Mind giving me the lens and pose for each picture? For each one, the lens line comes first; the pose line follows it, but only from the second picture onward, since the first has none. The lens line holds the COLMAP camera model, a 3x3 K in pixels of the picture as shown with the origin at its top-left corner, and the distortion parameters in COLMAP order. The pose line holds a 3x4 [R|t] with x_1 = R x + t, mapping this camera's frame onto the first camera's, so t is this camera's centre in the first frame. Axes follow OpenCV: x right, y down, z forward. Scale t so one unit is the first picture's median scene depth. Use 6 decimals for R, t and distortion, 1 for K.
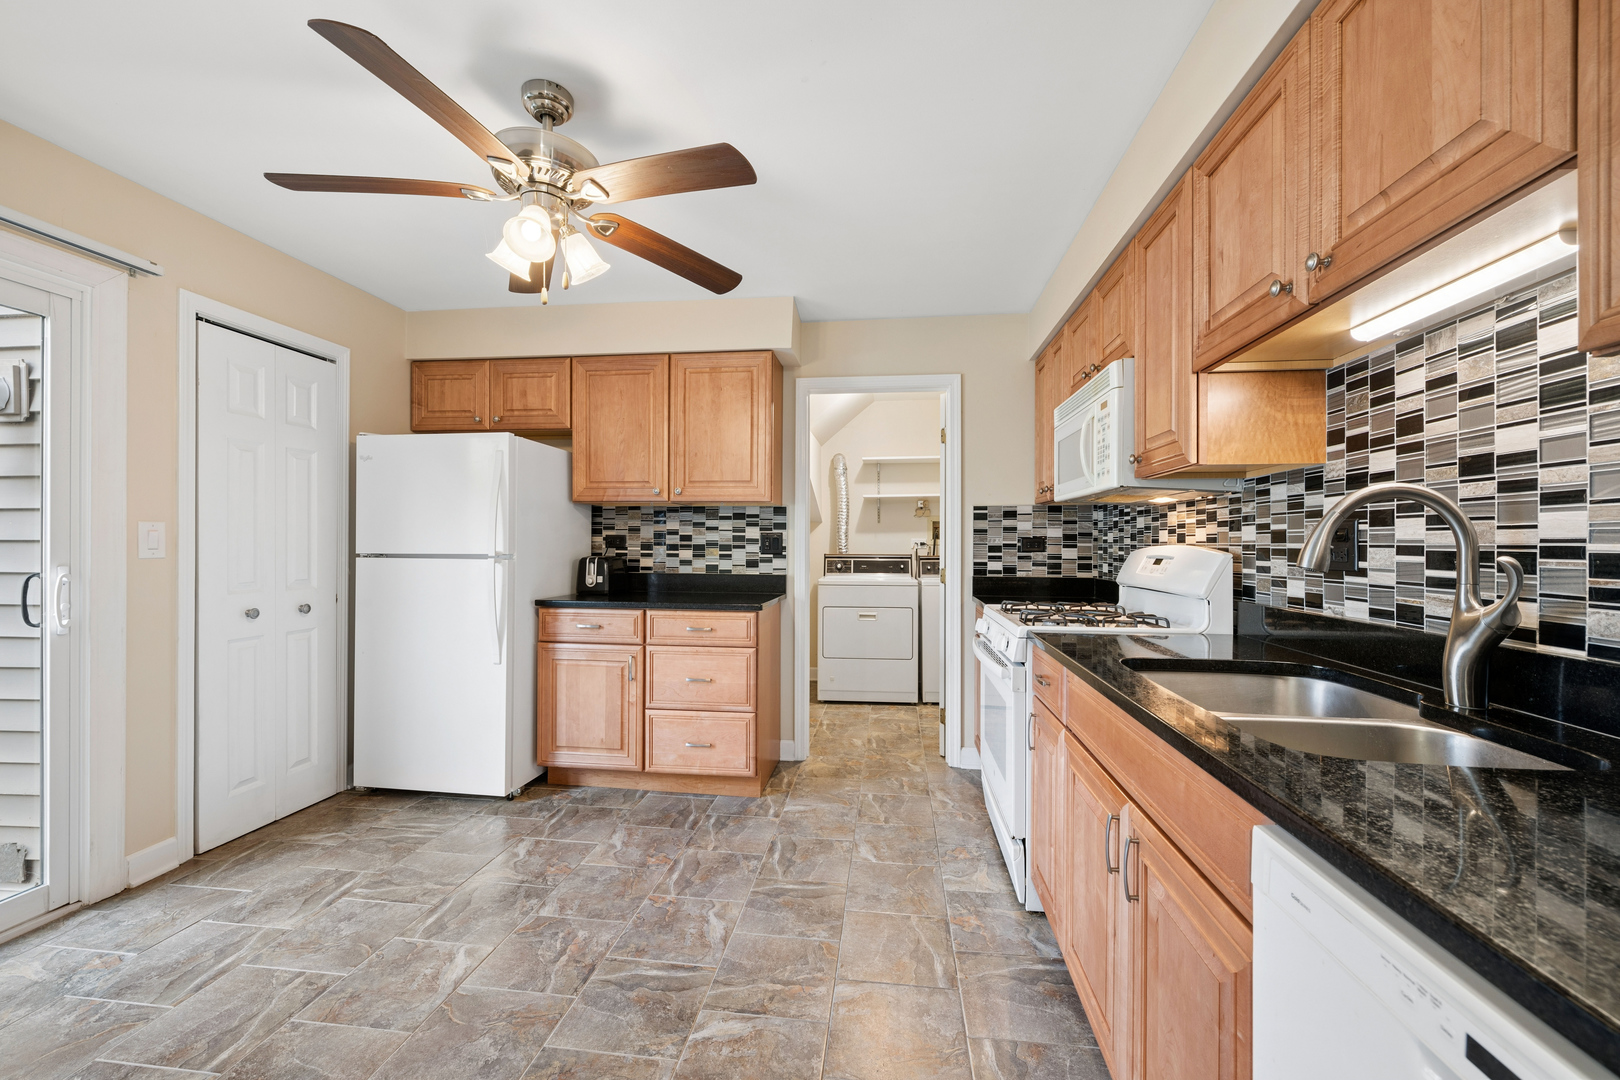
lens RADIAL K [[650.9, 0, 818.4], [0, 650.9, 542.6], [0, 0, 1]] dist [0.001553, -0.000108]
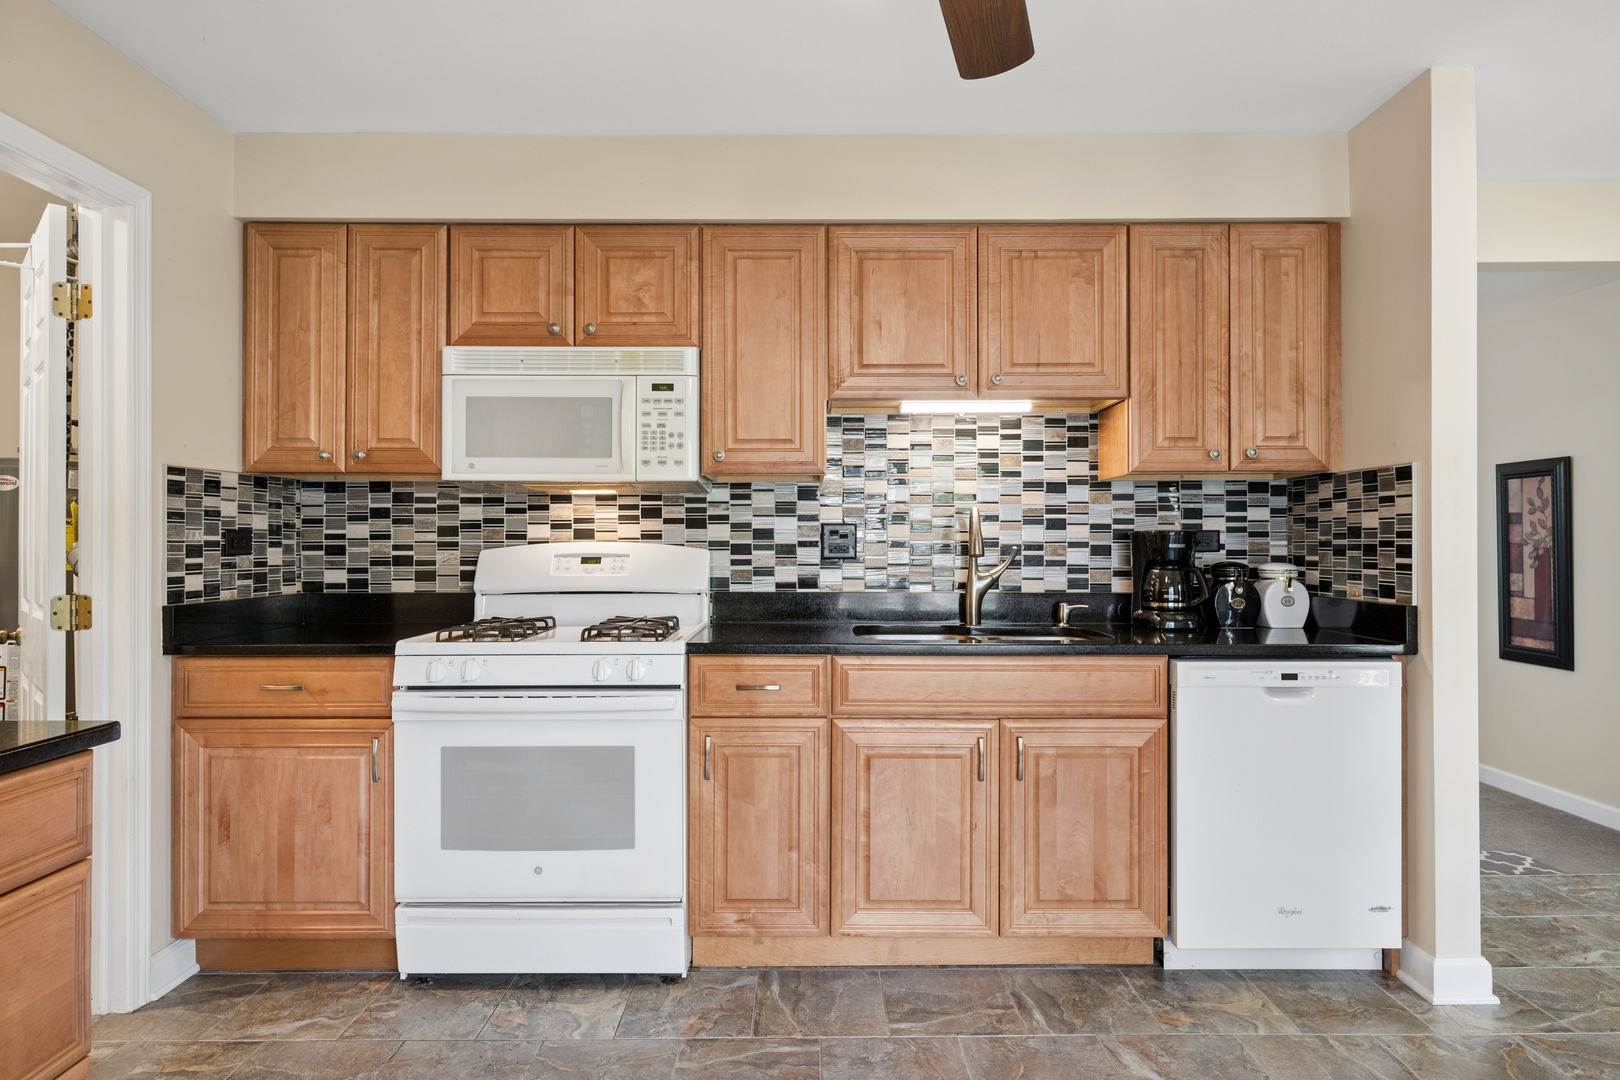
lens RADIAL K [[893.3, 0, 818.2], [0, 893.3, 536.8], [0, 0, 1]] dist [0.000833, 0.000814]
pose [[-0.131715, 0.001031, 0.991287, -0.545597], [-0.001741, 0.999998, -0.001272, -0.001466], [-0.991286, -0.001893, -0.131713, 0.633415]]
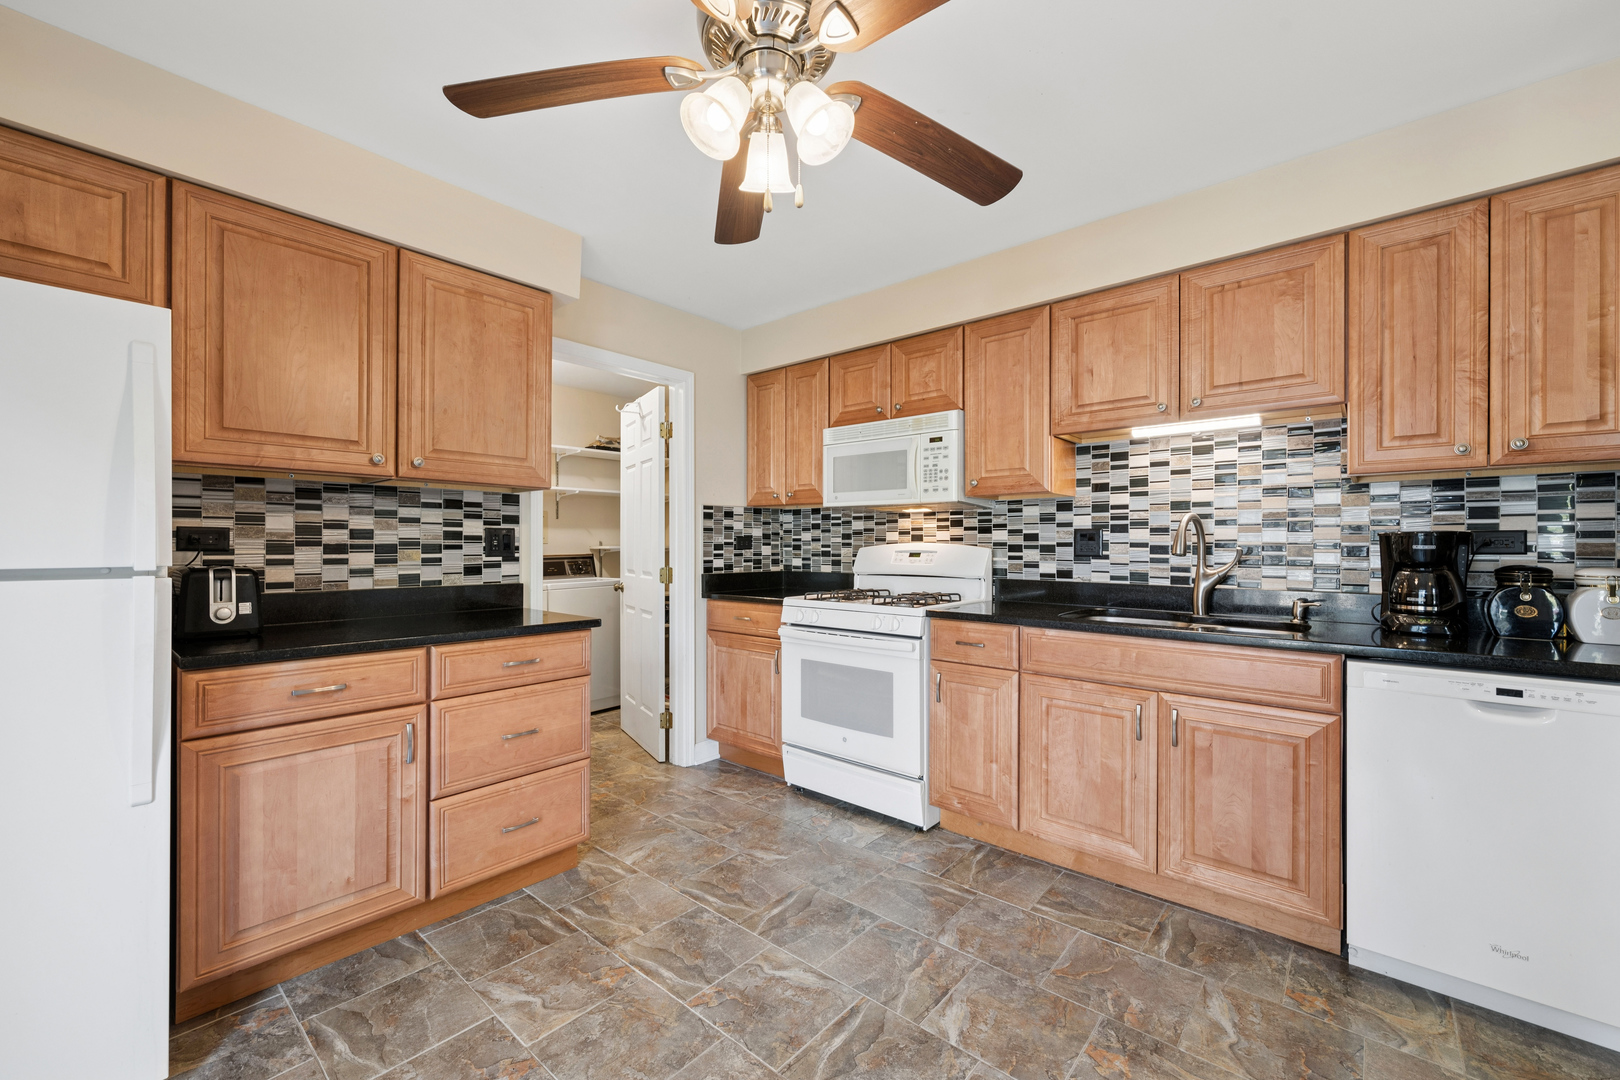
lens RADIAL K [[650.9, 0, 818.4], [0, 650.9, 542.6], [0, 0, 1]] dist [0.001553, -0.000108]
pose [[0.547907, -0.002385, 0.836536, -0.552166], [-0.000022, 0.999996, 0.002865, -0.000485], [-0.836539, -0.001588, 0.547904, 0.308925]]
